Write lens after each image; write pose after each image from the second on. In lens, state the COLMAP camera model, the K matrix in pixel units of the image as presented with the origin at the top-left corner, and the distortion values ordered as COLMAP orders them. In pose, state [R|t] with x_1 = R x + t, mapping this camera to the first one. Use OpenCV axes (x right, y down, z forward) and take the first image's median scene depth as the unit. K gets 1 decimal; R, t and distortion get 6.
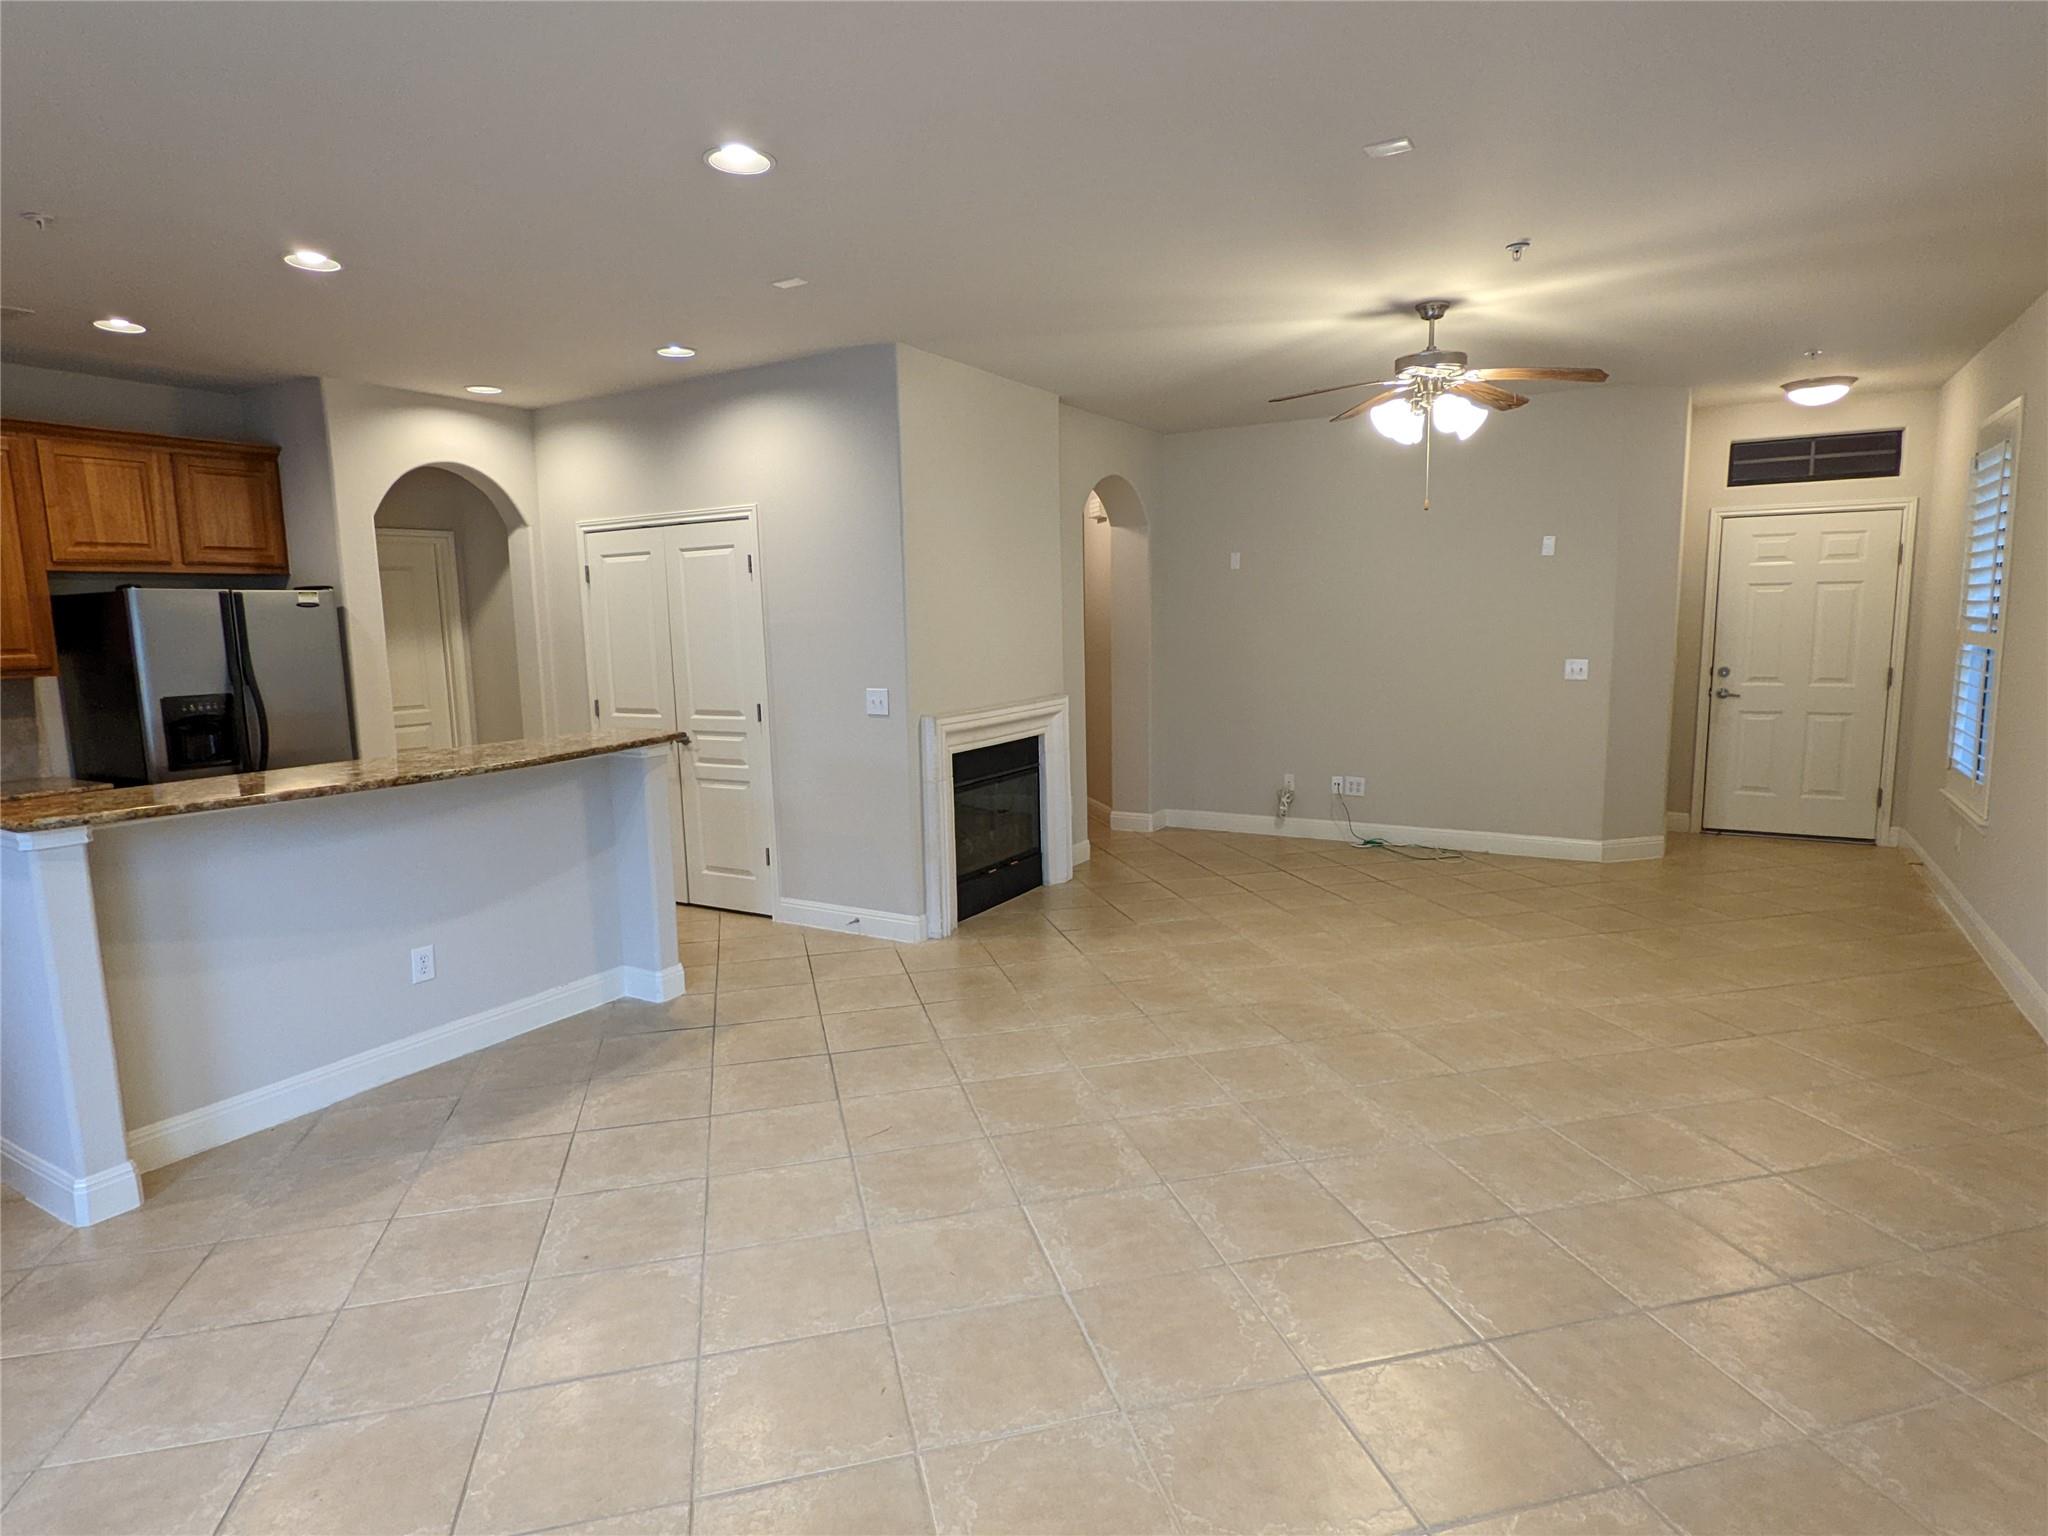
lens RADIAL K [[1126.3, 0, 1015.6], [0, 1126.3, 767.8], [0, 0, 1]] dist [-0.002464, -0.003453]
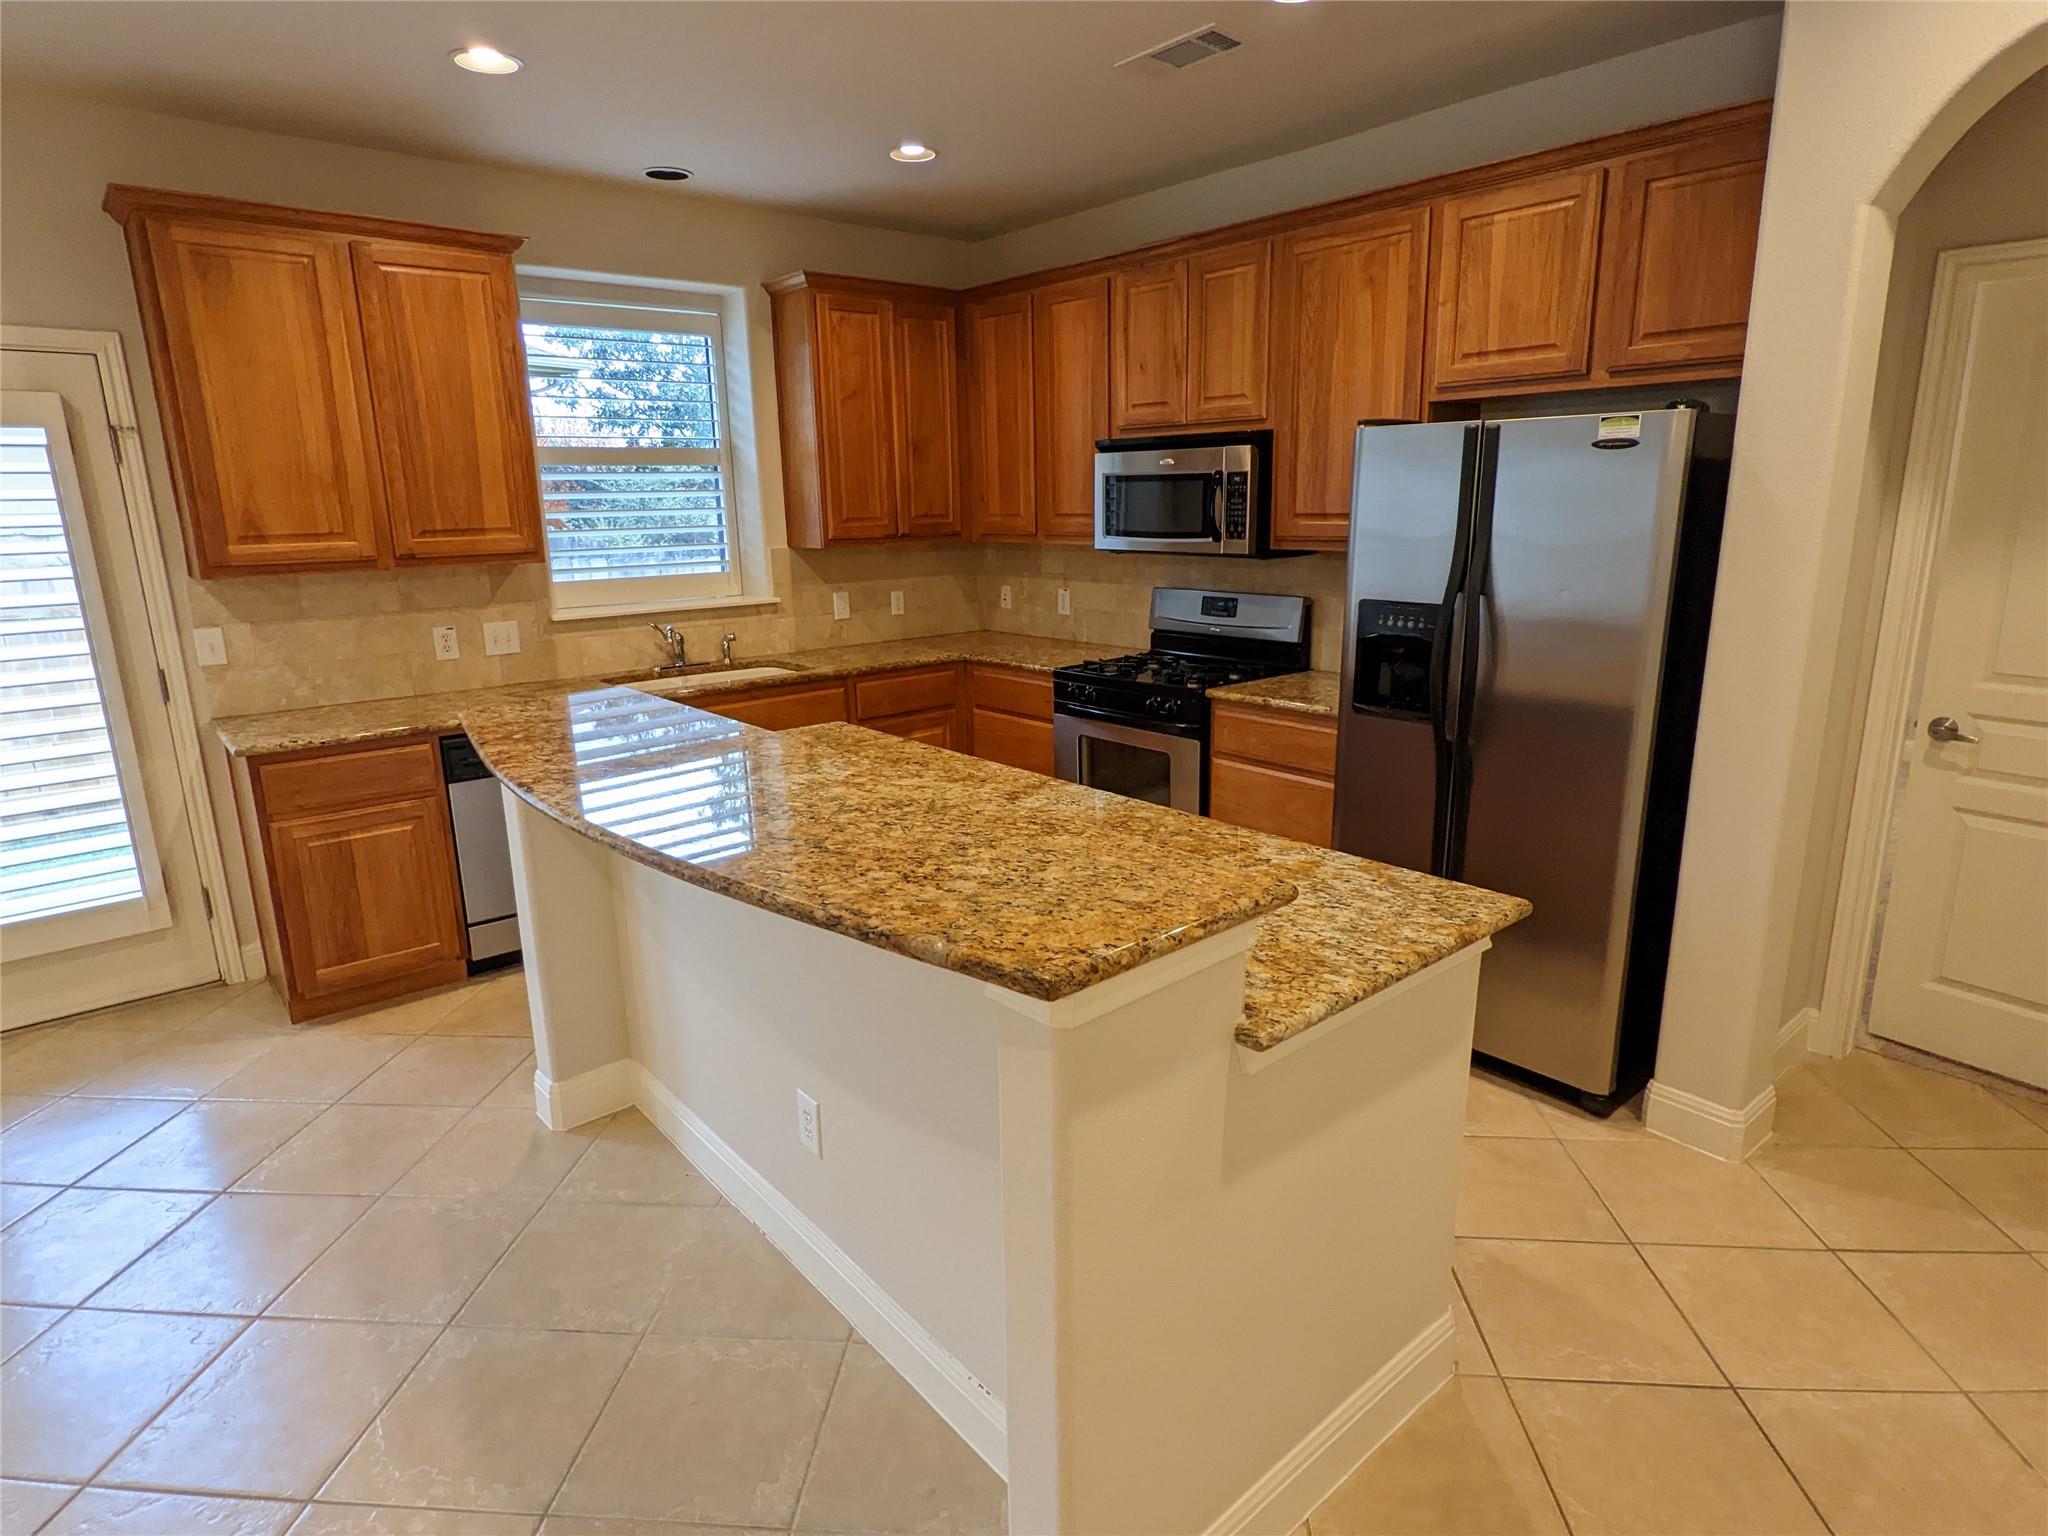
lens RADIAL K [[1126.3, 0, 1015.6], [0, 1126.3, 767.8], [0, 0, 1]] dist [-0.002464, -0.003453]
pose [[-0.329010, 0.251070, -0.910339, -0.072562], [-0.100653, 0.949193, 0.298163, -0.137055], [0.938947, 0.189727, -0.287023, 0.966927]]
